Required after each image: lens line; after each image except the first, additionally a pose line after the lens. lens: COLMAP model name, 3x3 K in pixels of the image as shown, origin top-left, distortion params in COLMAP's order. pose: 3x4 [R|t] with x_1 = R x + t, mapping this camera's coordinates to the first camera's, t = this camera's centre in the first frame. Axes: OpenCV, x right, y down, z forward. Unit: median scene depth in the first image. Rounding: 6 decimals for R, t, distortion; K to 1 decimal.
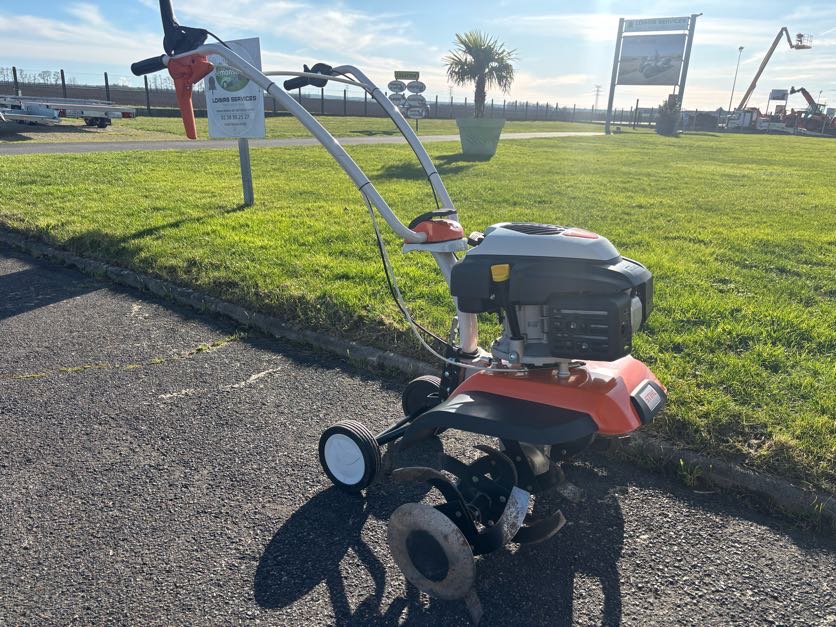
lens RADIAL K [[633.1, 0, 421.5], [0, 633.1, 314.3], [0, 0, 1]] dist [0.042993, -0.041537]
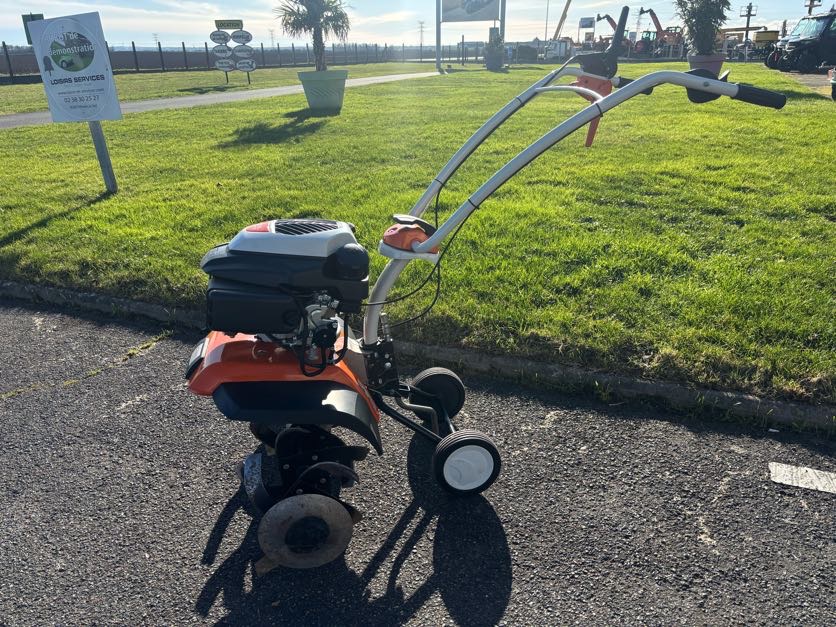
lens RADIAL K [[633.1, 0, 420.3], [0, 633.1, 311.2], [0, 0, 1]] dist [0.042993, -0.041537]
pose [[0.966776, -0.148058, 0.208382, -0.115012], [0.131972, 0.987235, 0.089165, -0.044140], [-0.218924, -0.058702, 0.973975, -0.082546]]
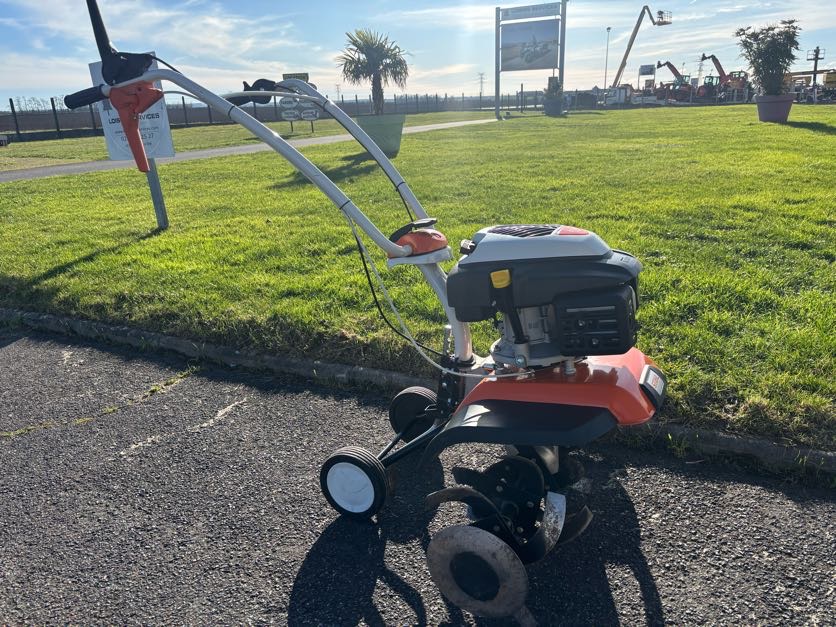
lens RADIAL K [[633.1, 0, 423.5], [0, 633.1, 309.6], [0, 0, 1]] dist [0.042993, -0.041537]
pose [[0.983073, -0.123645, 0.135200, -0.074348], [0.123833, 0.992278, 0.007050, -0.022155], [-0.135028, 0.009812, 0.990793, 0.018153]]
